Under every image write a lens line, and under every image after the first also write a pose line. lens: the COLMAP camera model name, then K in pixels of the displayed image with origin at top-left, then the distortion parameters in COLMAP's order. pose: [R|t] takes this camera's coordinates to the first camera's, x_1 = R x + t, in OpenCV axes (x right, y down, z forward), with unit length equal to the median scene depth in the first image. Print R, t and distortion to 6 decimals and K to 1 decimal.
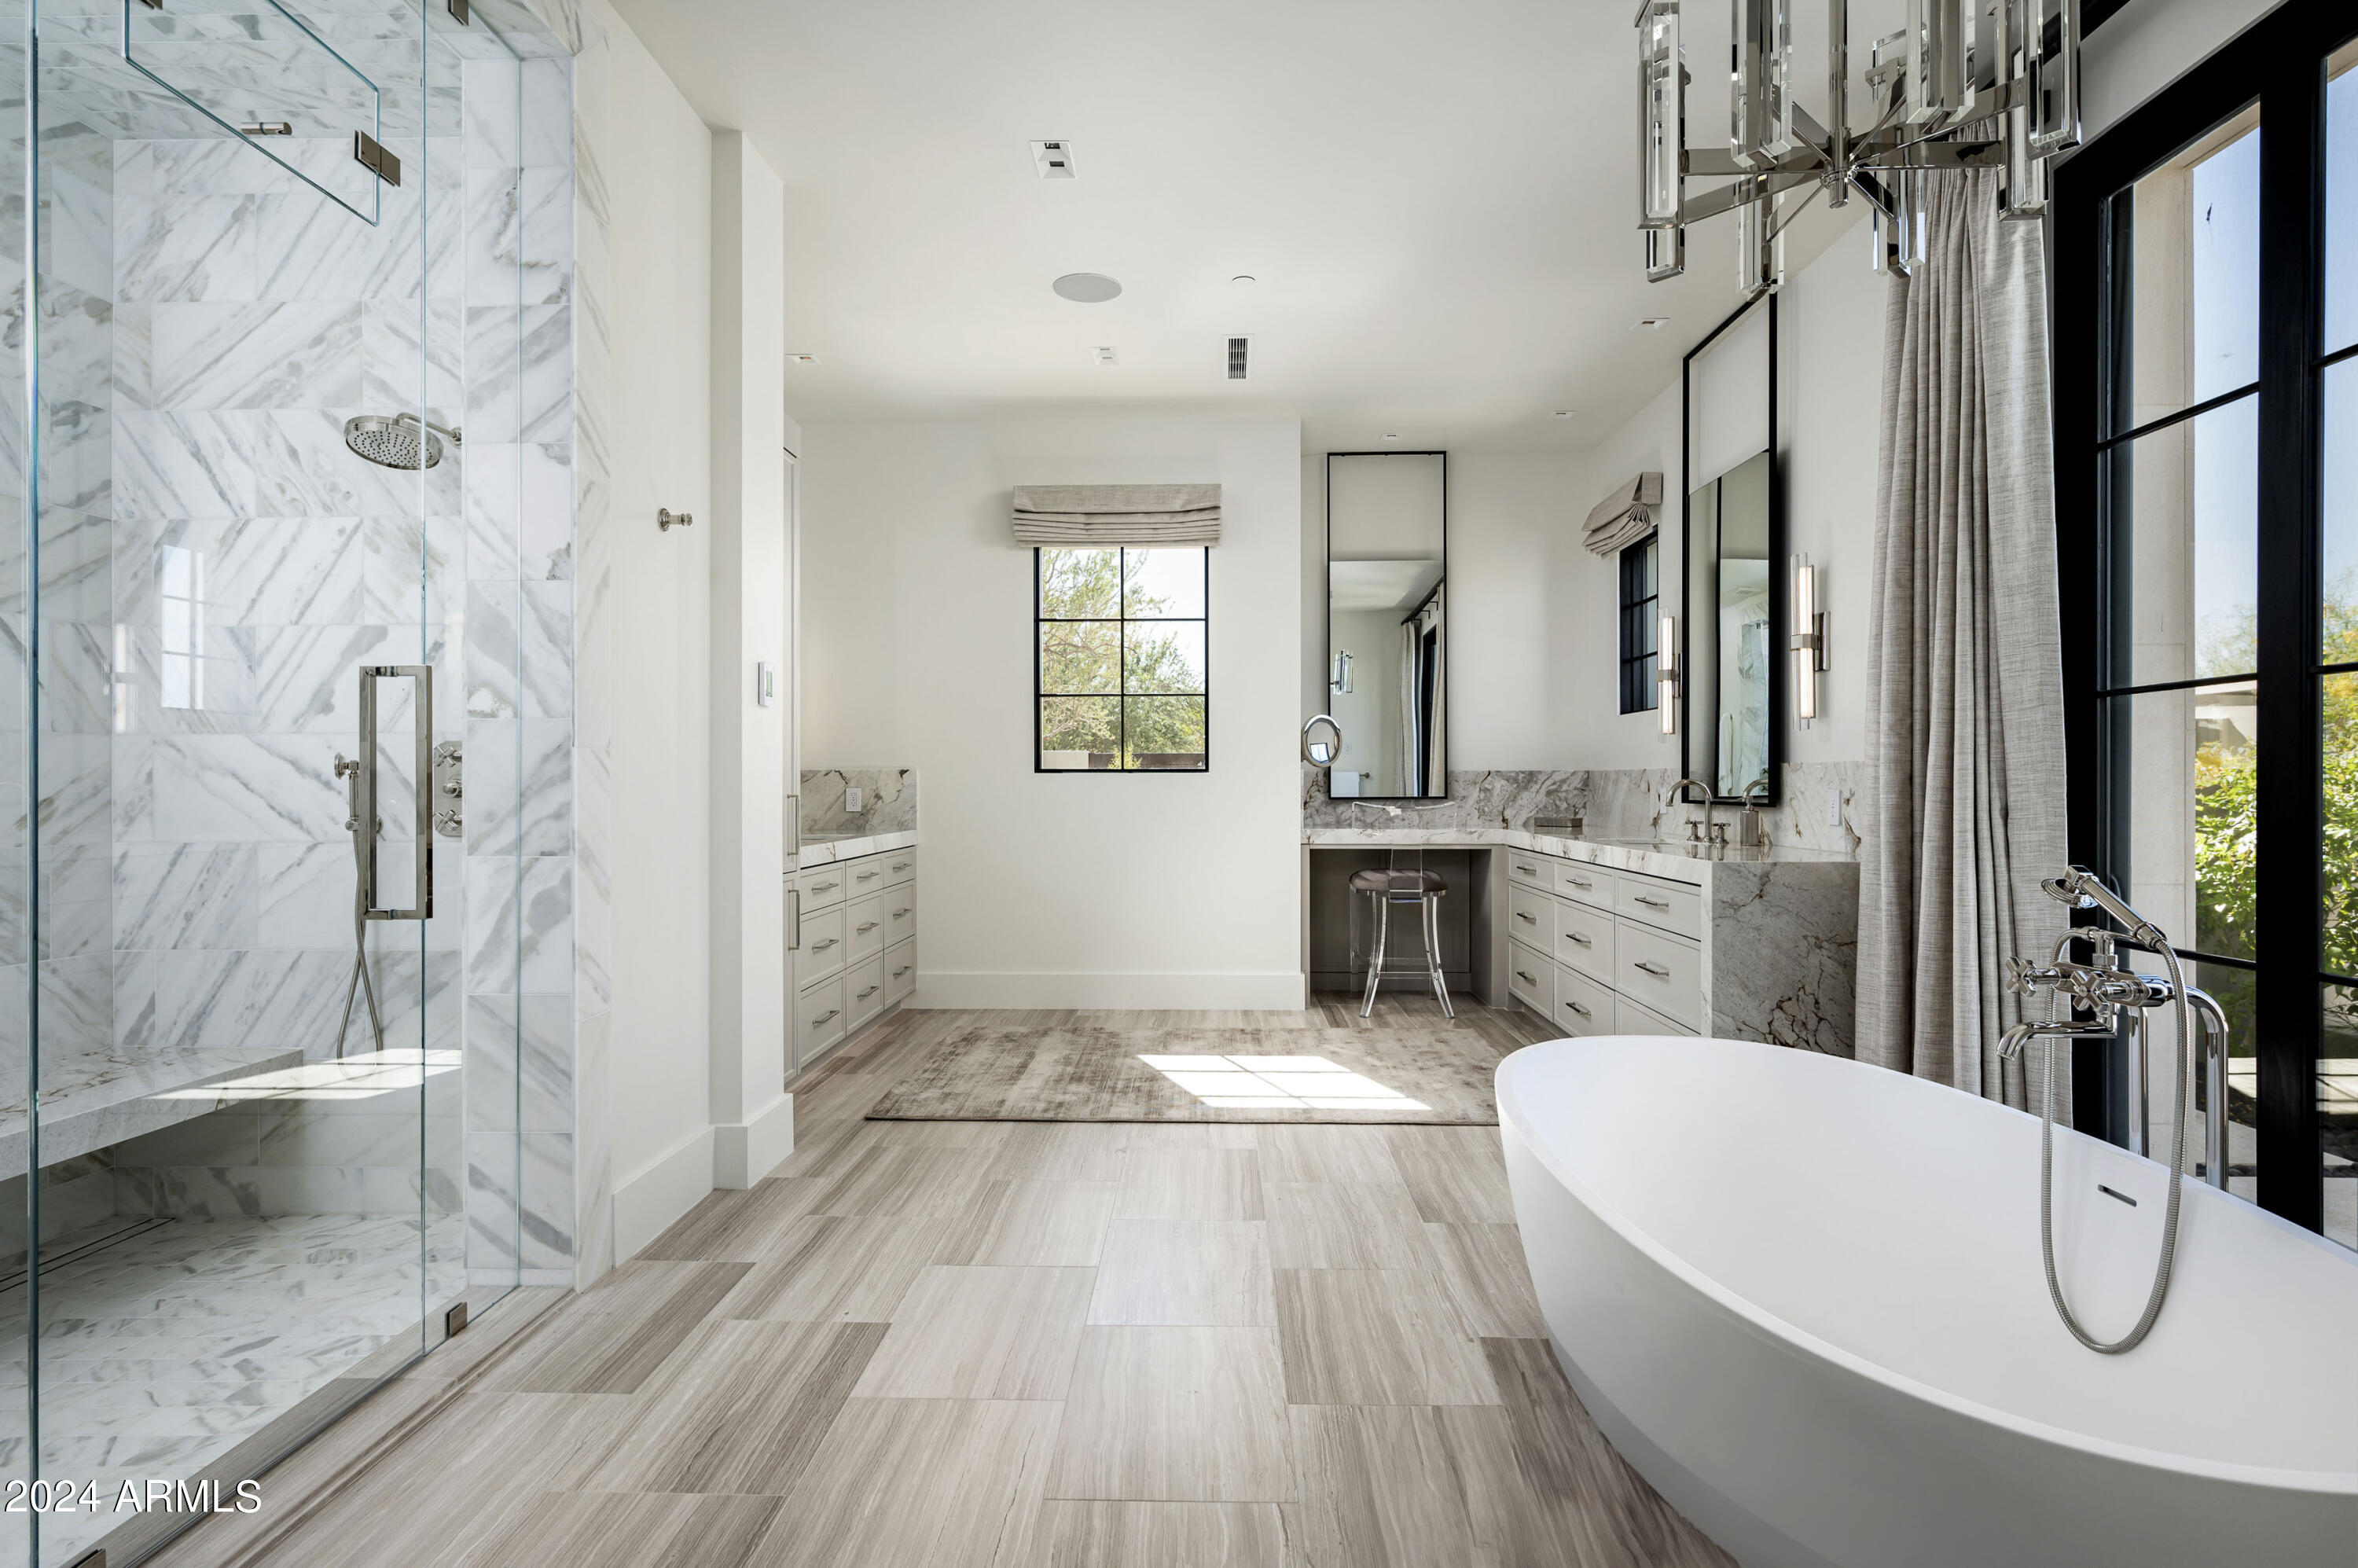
lens RADIAL K [[1239.0, 0, 1178.9], [0, 1239.0, 785.1], [0, 0, 1]] dist [0.001974, 0.000383]
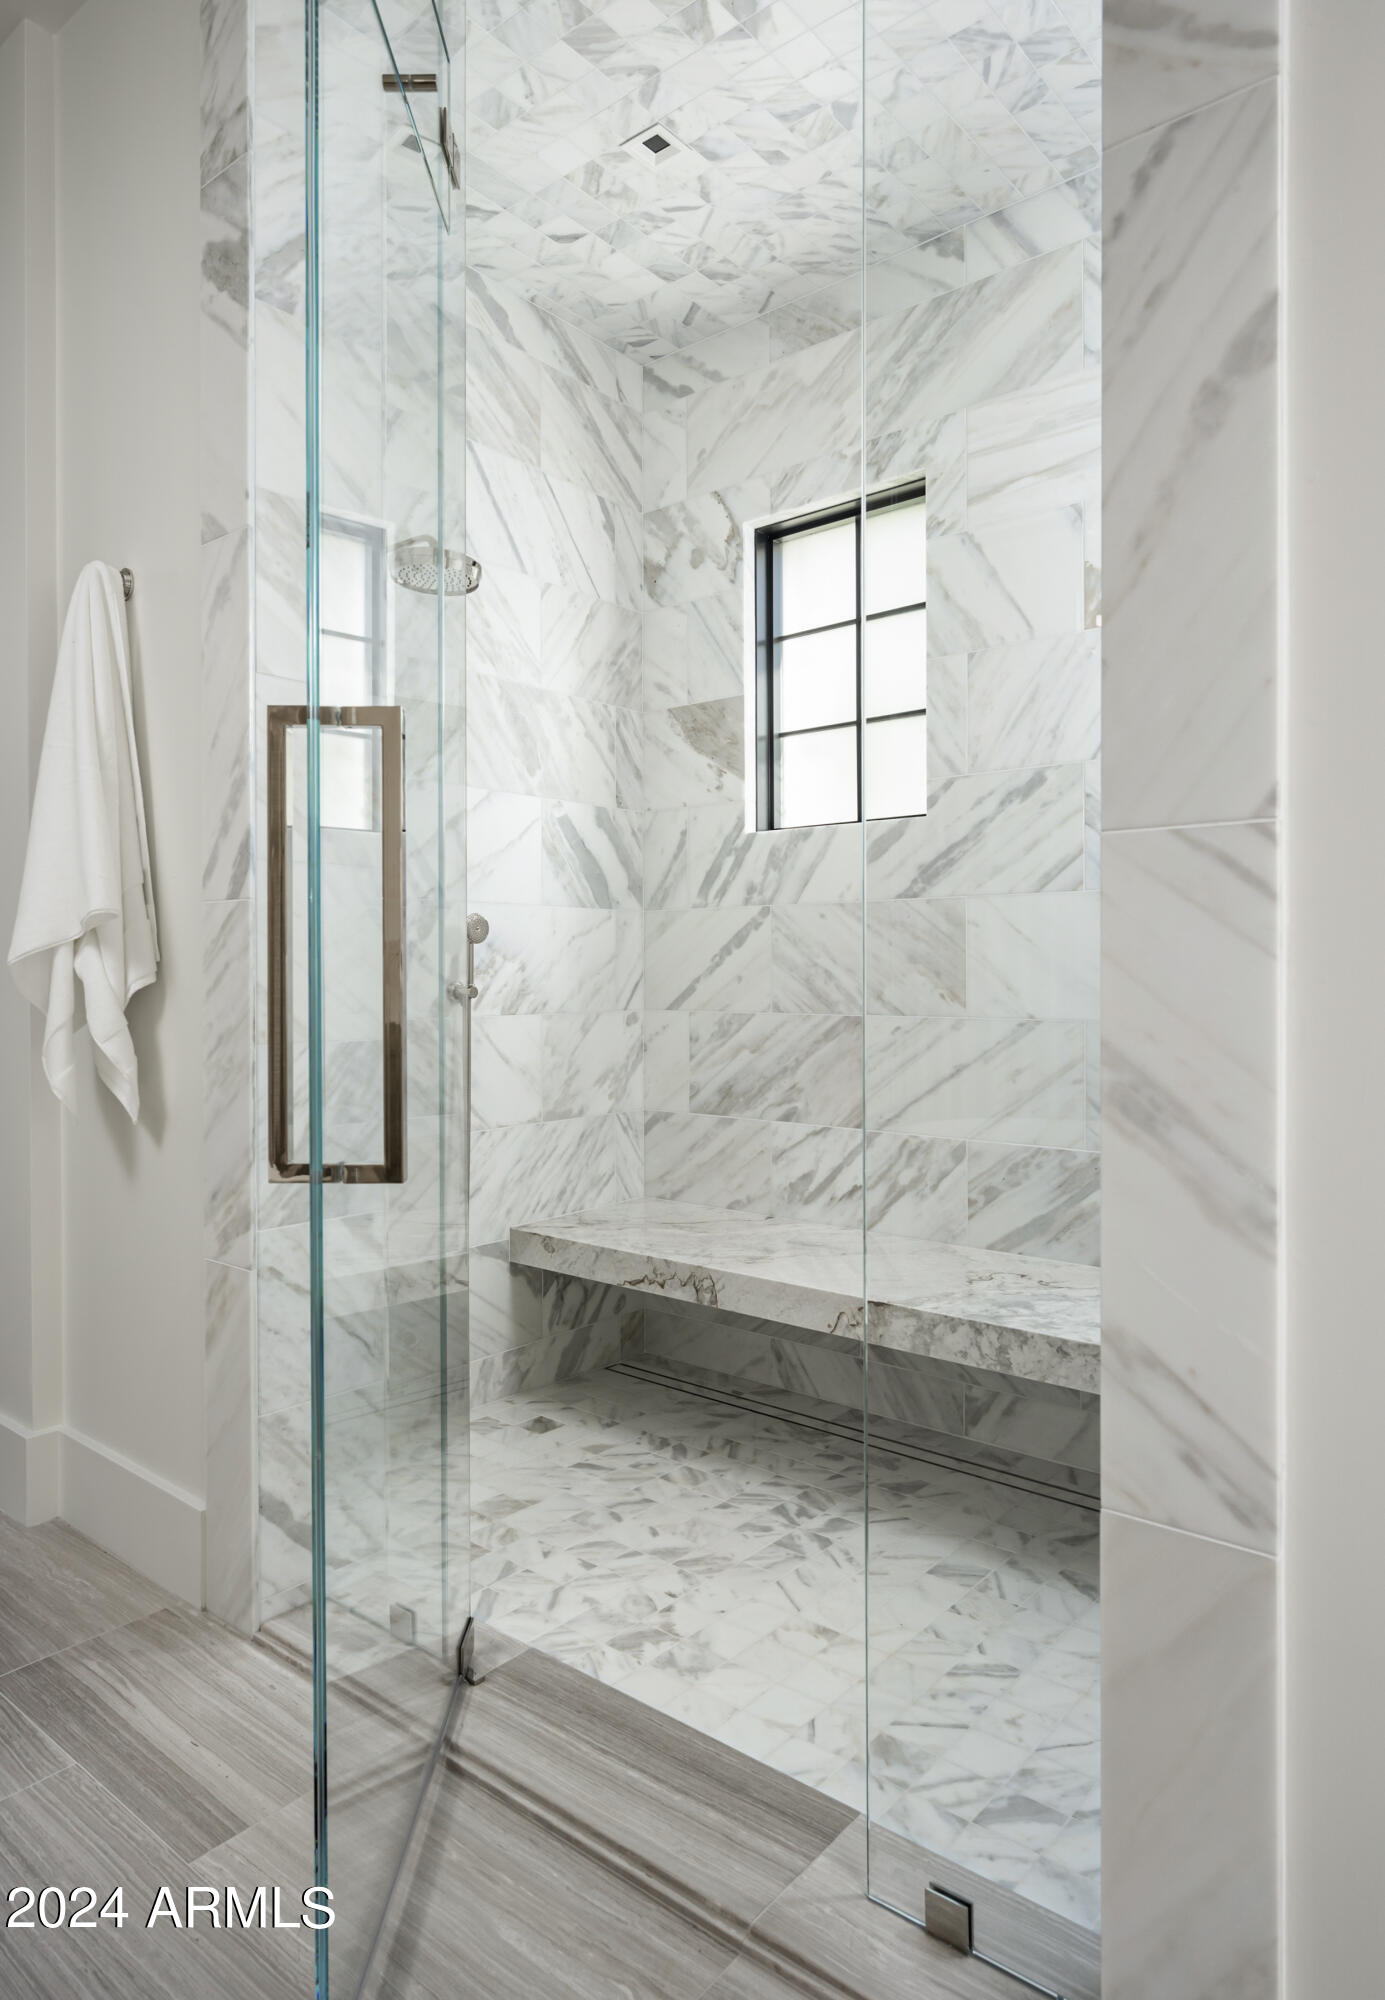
lens RADIAL K [[1200.9, 0, 690.8], [0, 1200.9, 990.0], [0, 0, 1]] dist [0.000521, 0.000079]
pose [[-0.603154, 0.011604, -0.797540, -0.107868], [-0.000606, 0.999887, 0.015007, 0.018002], [0.797624, 0.009535, -0.603079, 1.329148]]
